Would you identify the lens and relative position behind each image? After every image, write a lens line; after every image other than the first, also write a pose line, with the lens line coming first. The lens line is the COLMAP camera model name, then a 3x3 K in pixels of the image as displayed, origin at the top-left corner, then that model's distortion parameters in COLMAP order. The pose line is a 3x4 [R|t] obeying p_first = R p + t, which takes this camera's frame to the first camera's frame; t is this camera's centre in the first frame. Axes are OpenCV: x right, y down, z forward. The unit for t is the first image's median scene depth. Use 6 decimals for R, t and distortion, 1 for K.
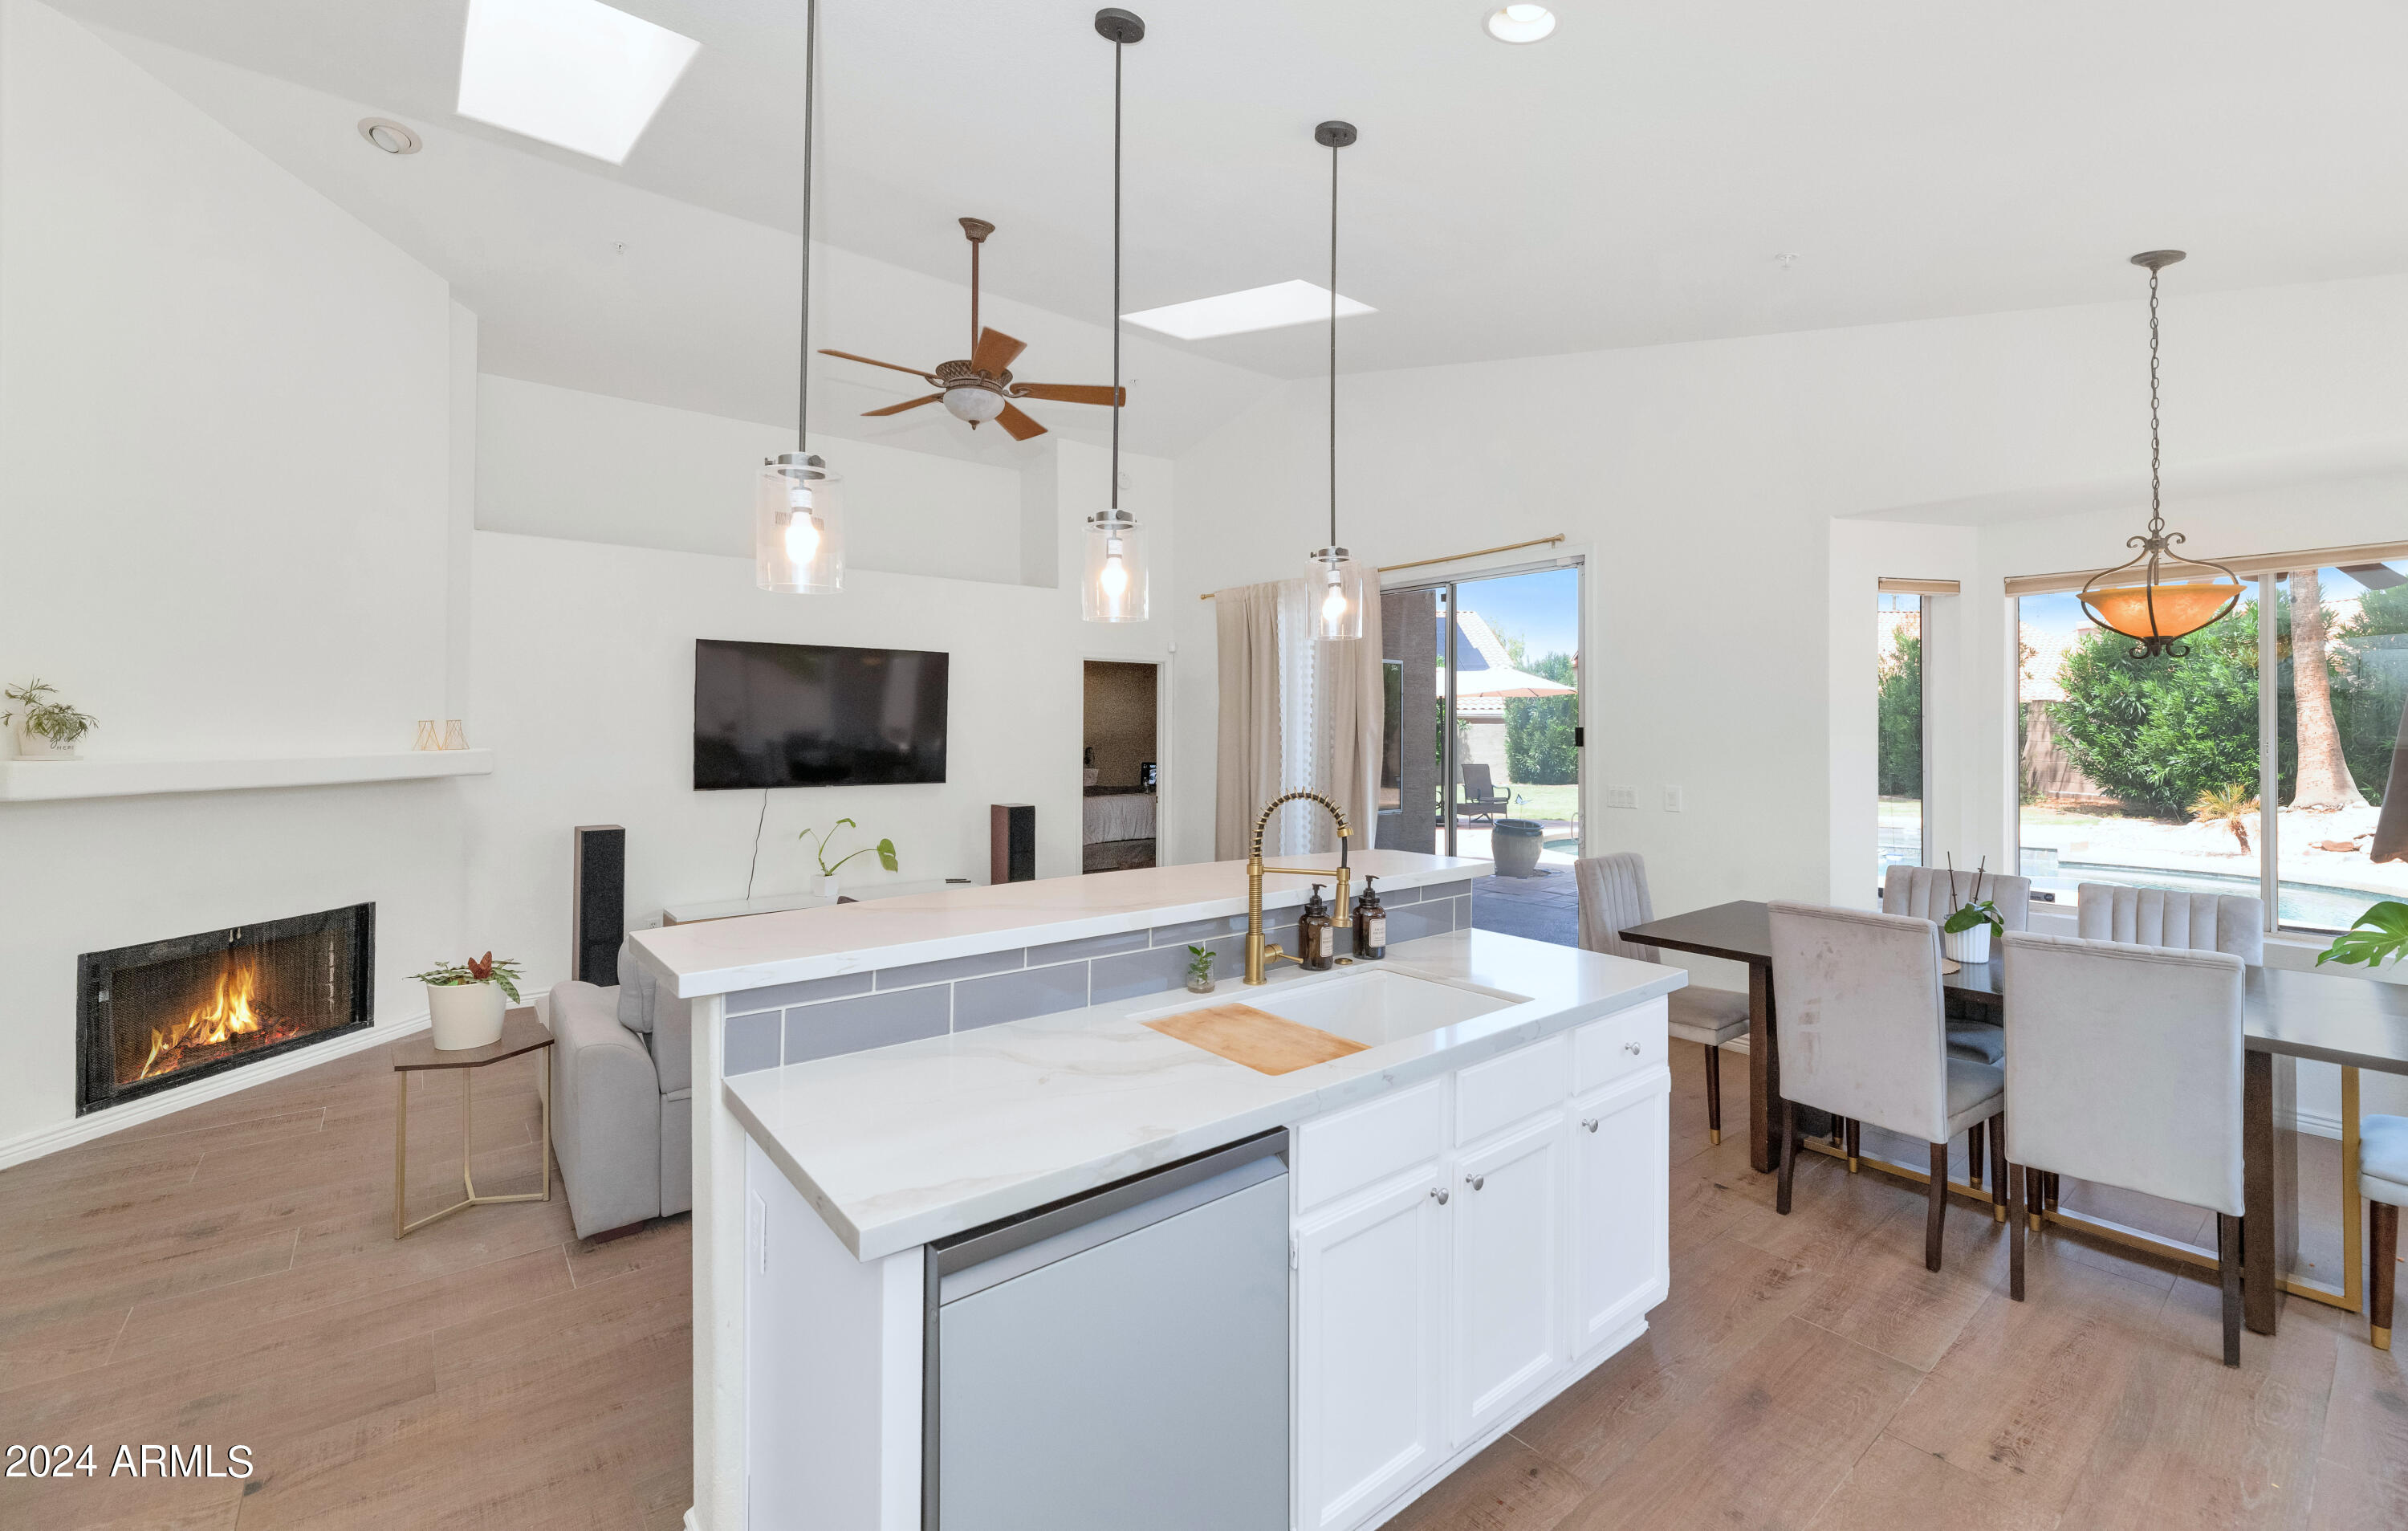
lens RADIAL K [[916.6, 0, 1109.7], [0, 916.6, 716.2], [0, 0, 1]] dist [-0.000267, -0.000021]
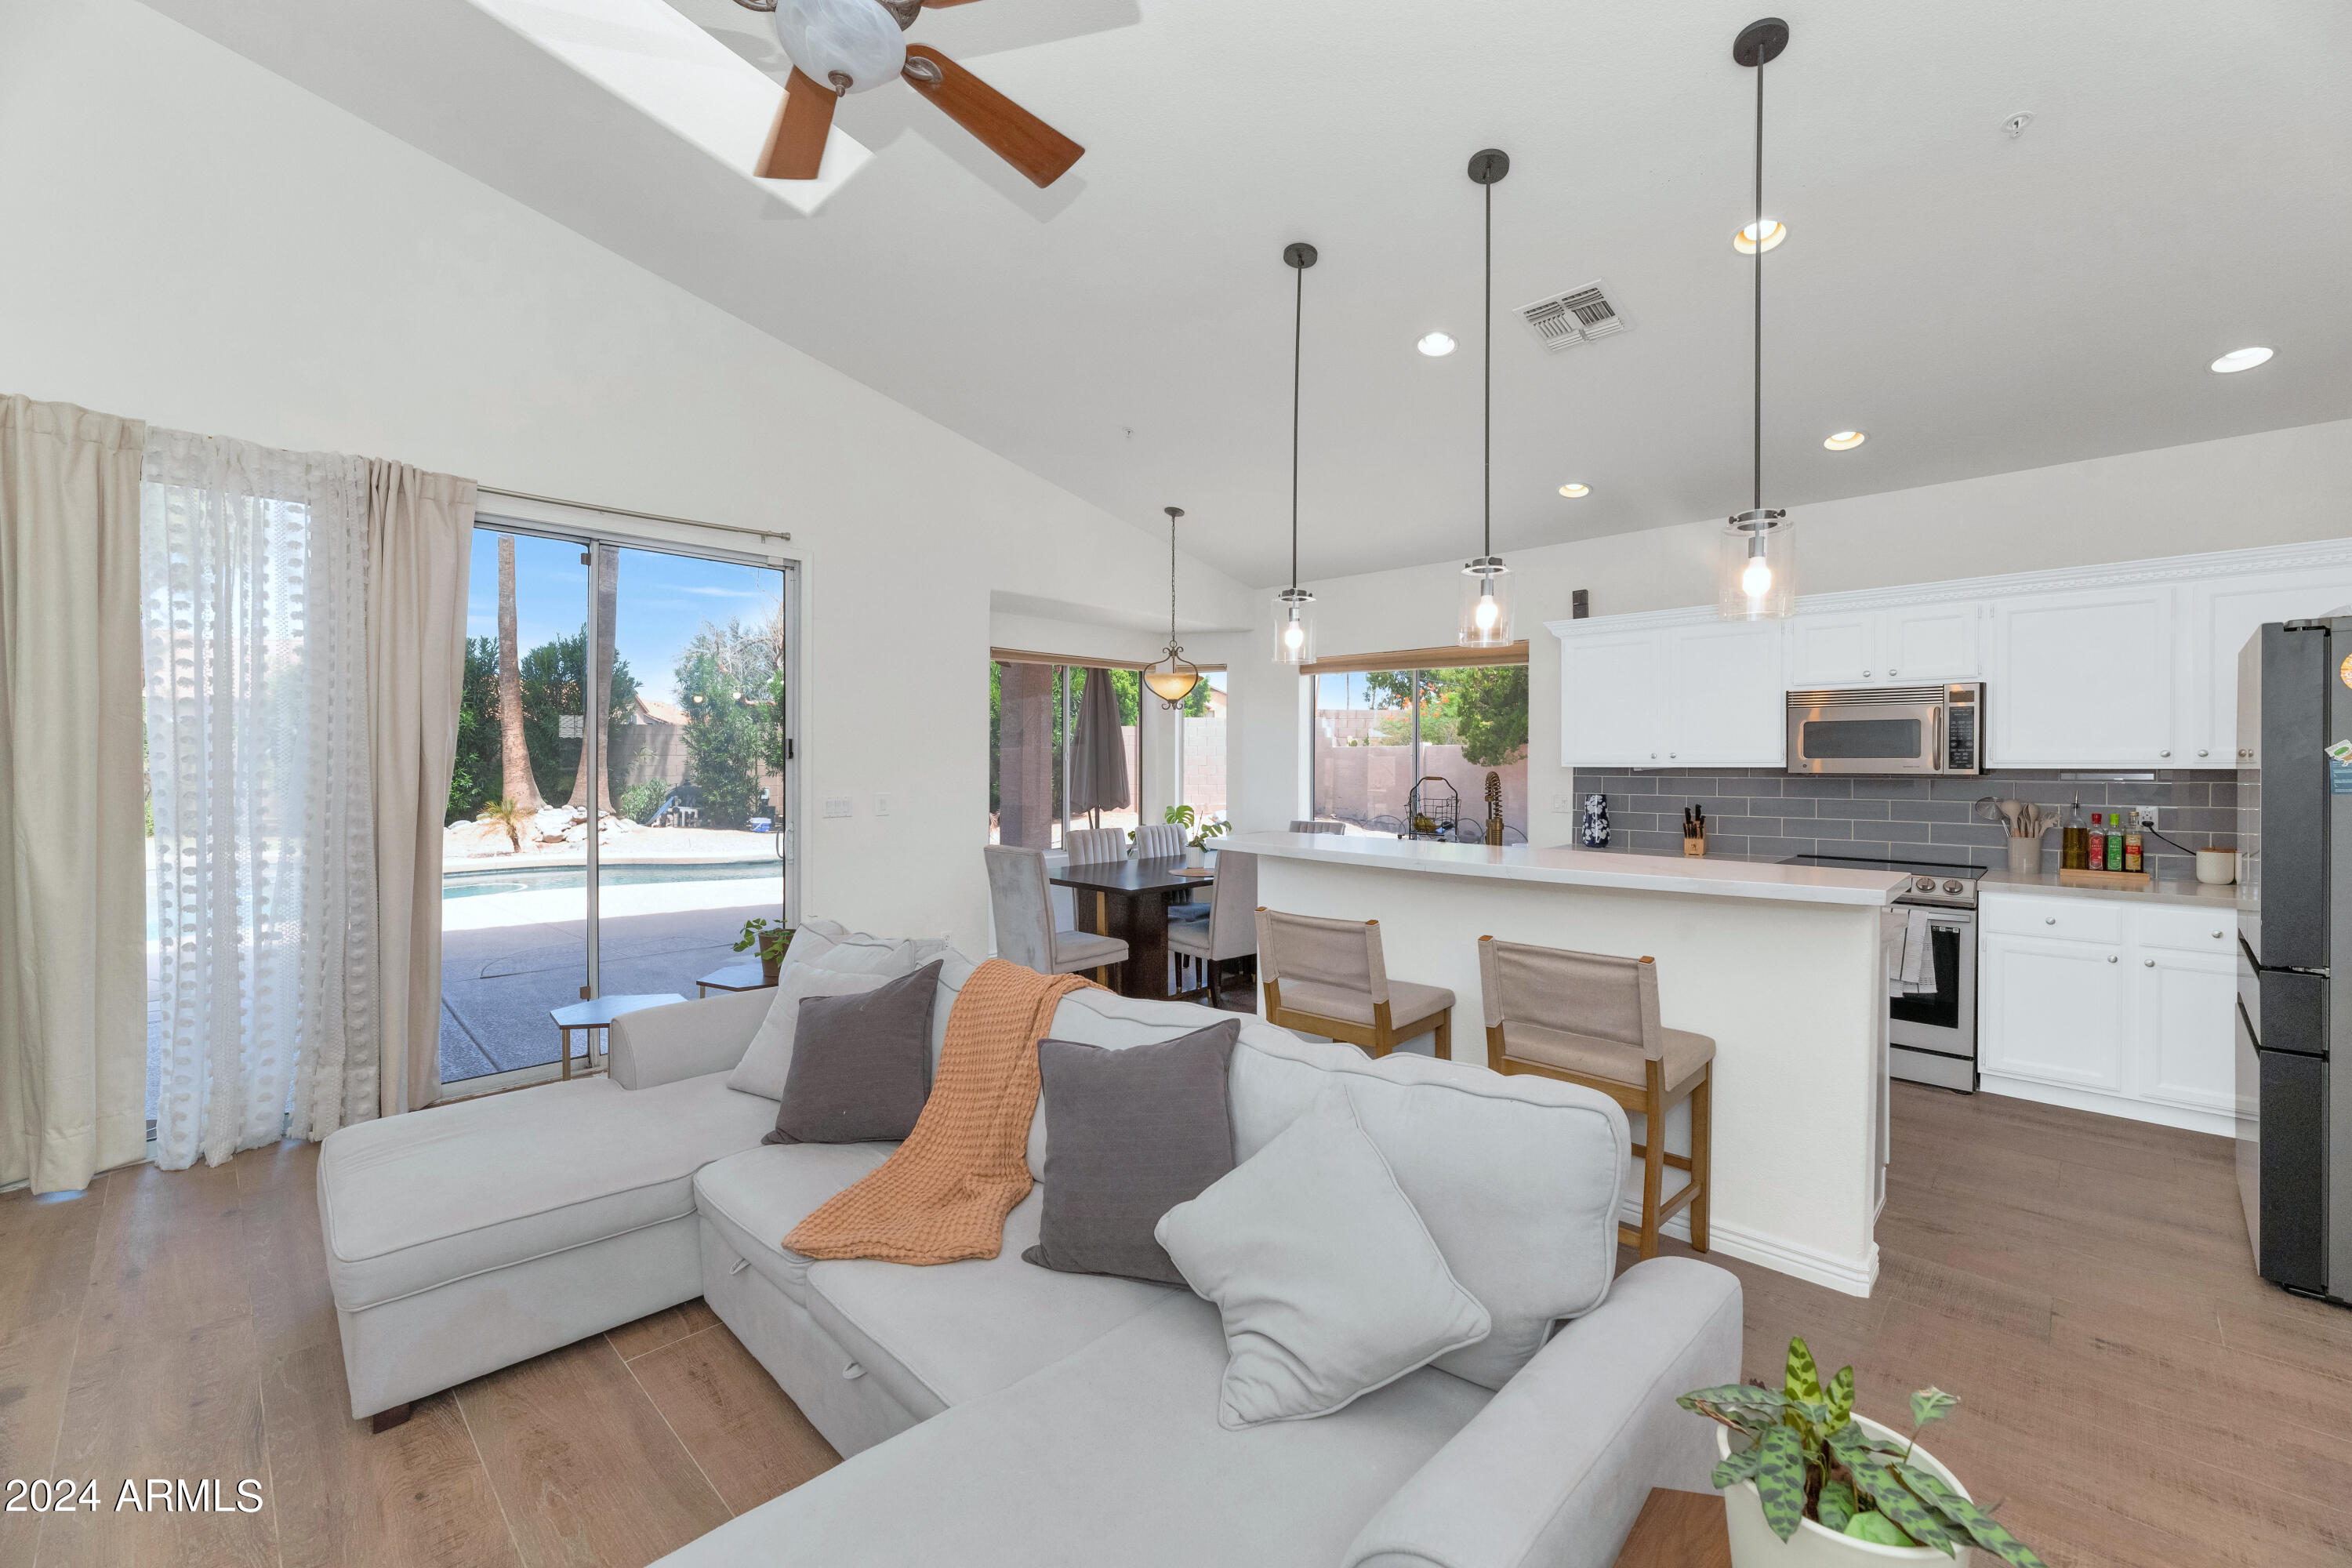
lens RADIAL K [[975.4, 0, 1190.9], [0, 975.4, 776.3], [0, 0, 1]] dist [0.001823, 0.000803]
pose [[-0.181928, -0.019310, 0.983122, -0.732748], [-0.014617, 0.999750, 0.016932, 0.035463], [-0.983203, -0.011290, -0.182165, 0.990589]]
